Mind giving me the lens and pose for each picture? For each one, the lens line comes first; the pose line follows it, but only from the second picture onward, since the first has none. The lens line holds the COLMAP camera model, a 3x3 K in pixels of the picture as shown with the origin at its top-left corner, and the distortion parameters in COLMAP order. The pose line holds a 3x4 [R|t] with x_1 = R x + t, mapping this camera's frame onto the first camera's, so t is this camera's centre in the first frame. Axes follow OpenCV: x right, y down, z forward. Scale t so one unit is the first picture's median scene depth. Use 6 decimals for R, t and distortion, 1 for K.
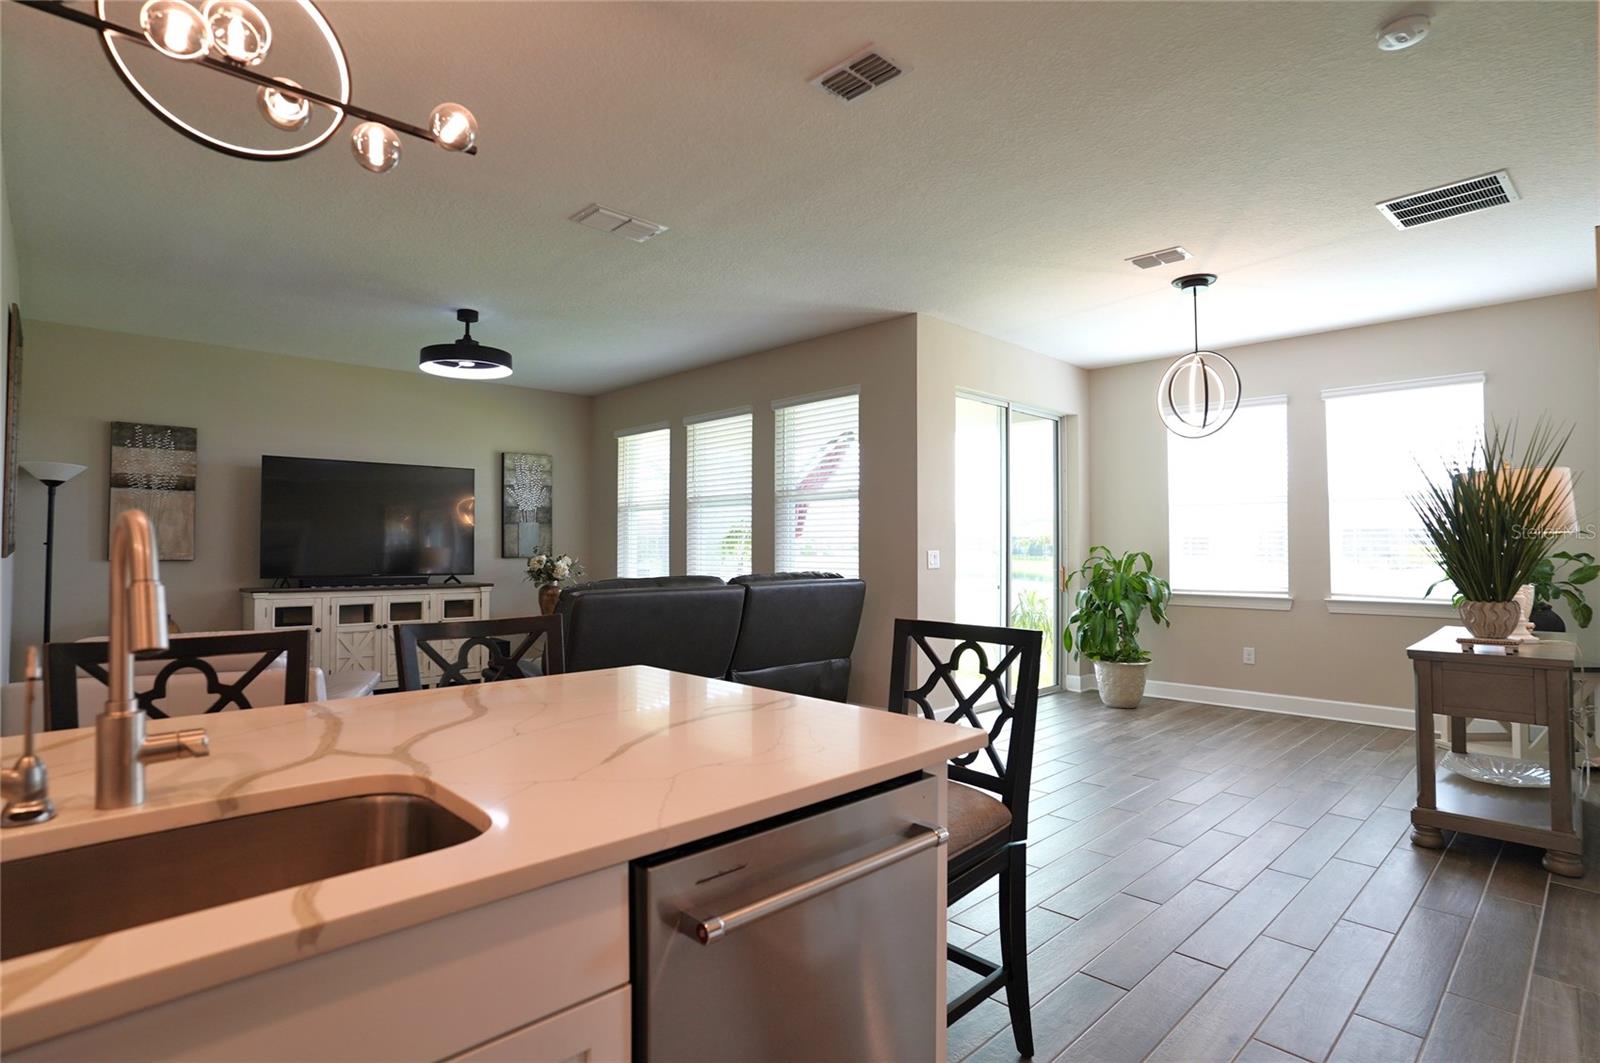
lens RADIAL K [[795.3, 0, 750.6], [0, 795.3, 534.0], [0, 0, 1]] dist [-0.057611, 0.000263]
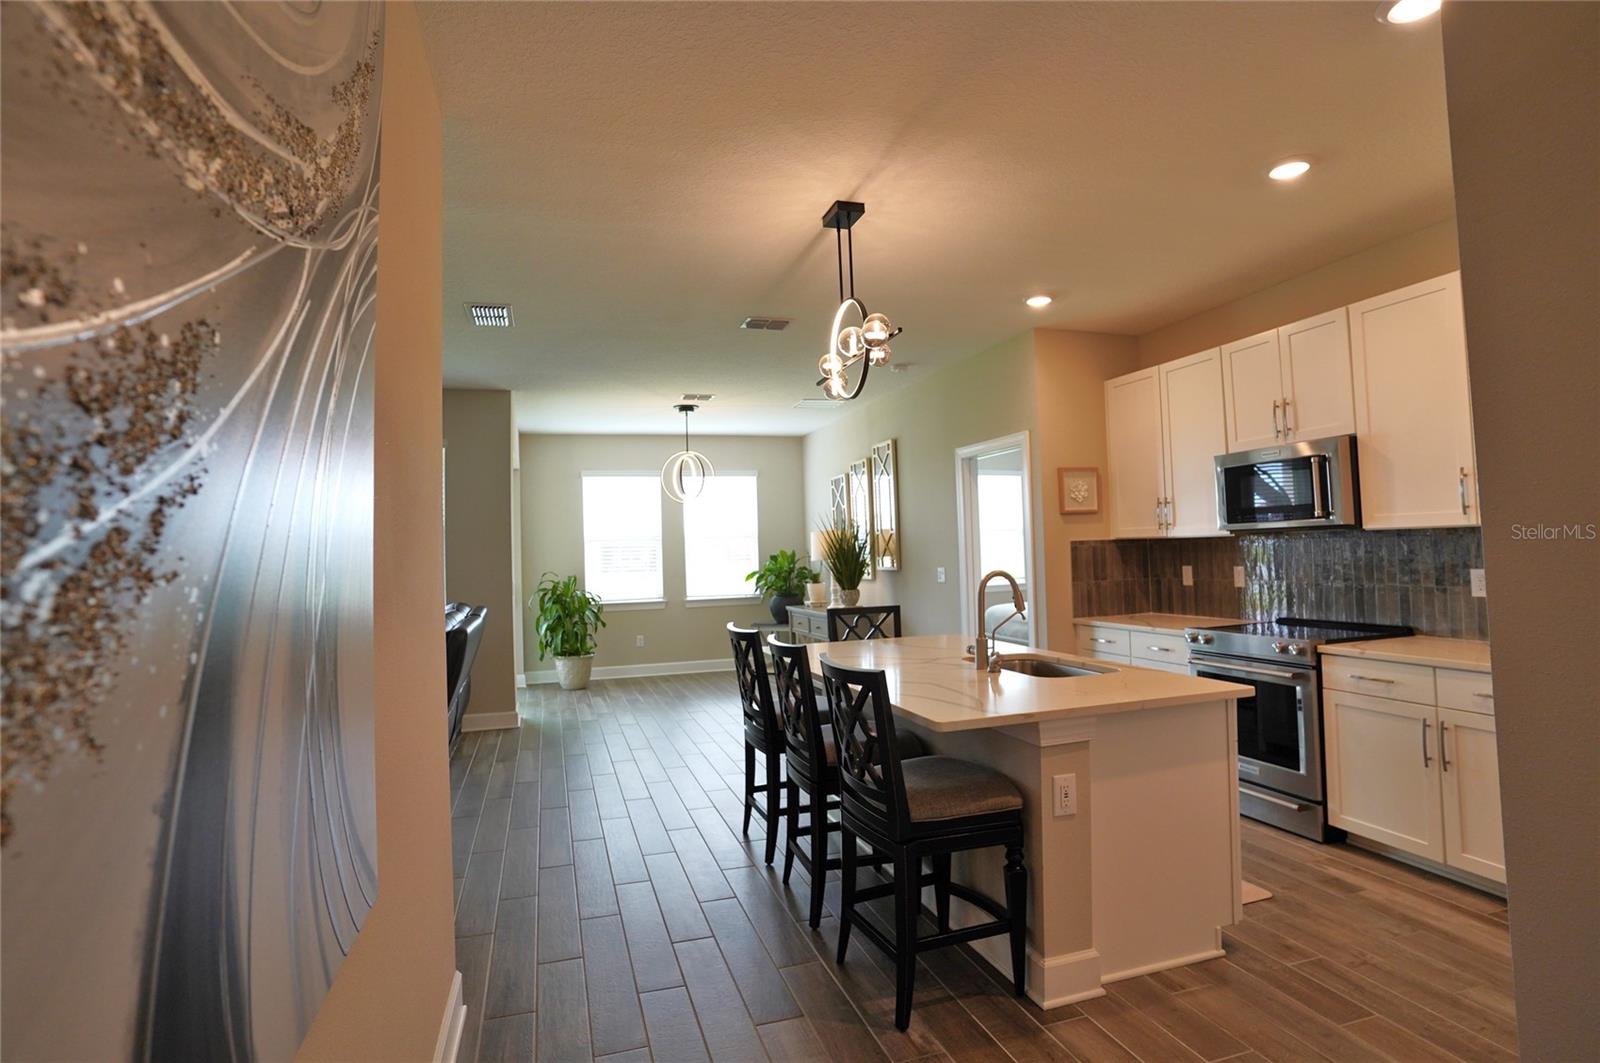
lens RADIAL K [[818.8, 0, 795.9], [0, 818.8, 525.5], [0, 0, 1]] dist [-0.069429, 0.040544]
pose [[0.422875, 0.016736, 0.906034, -0.559808], [0.024908, 0.999237, -0.030083, -0.011317], [-0.905846, 0.035289, 0.422135, 0.037079]]
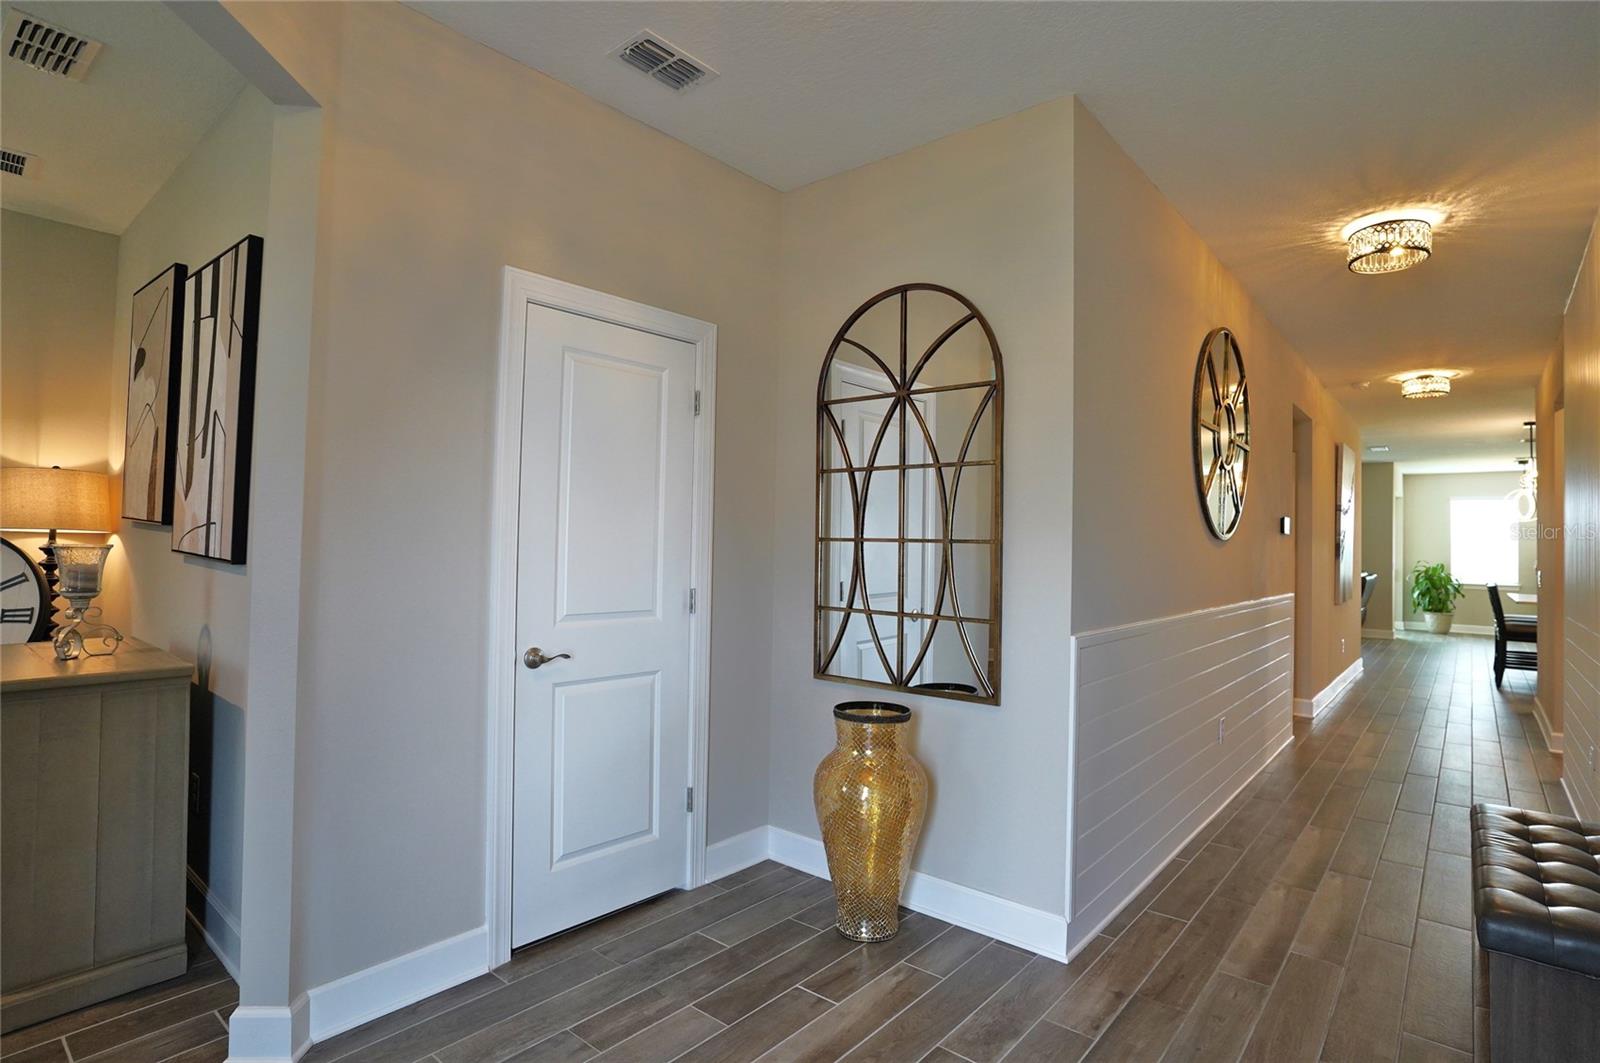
lens RADIAL K [[818.8, 0, 795.9], [0, 818.8, 525.5], [0, 0, 1]] dist [-0.069429, 0.040544]
pose [[0.990579, 0.025141, 0.134618, -1.380847], [-0.023488, 0.999628, -0.013855, -0.009835], [-0.134916, 0.010563, 0.990801, -0.822492]]
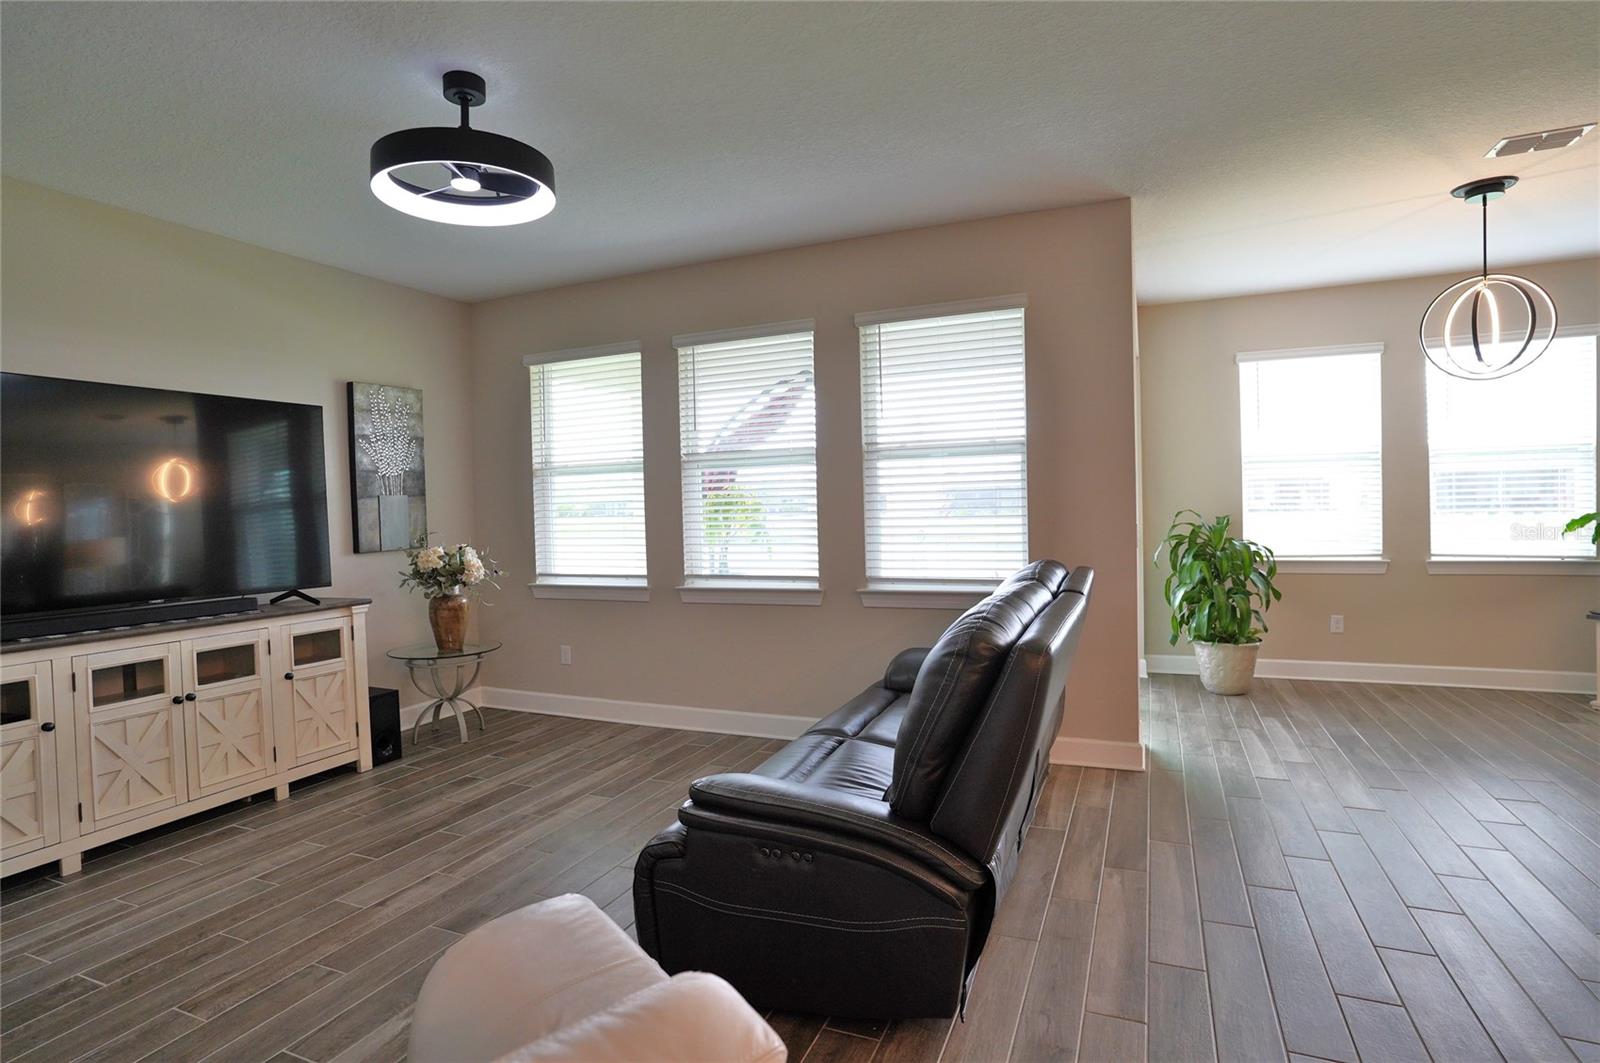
lens RADIAL K [[818.8, 0, 795.9], [0, 818.8, 525.5], [0, 0, 1]] dist [-0.069429, 0.040544]
pose [[0.911113, -0.030666, 0.411015, -0.285963], [0.021117, 0.999392, 0.027753, -0.002291], [-0.411616, -0.016606, 0.911206, 0.324247]]
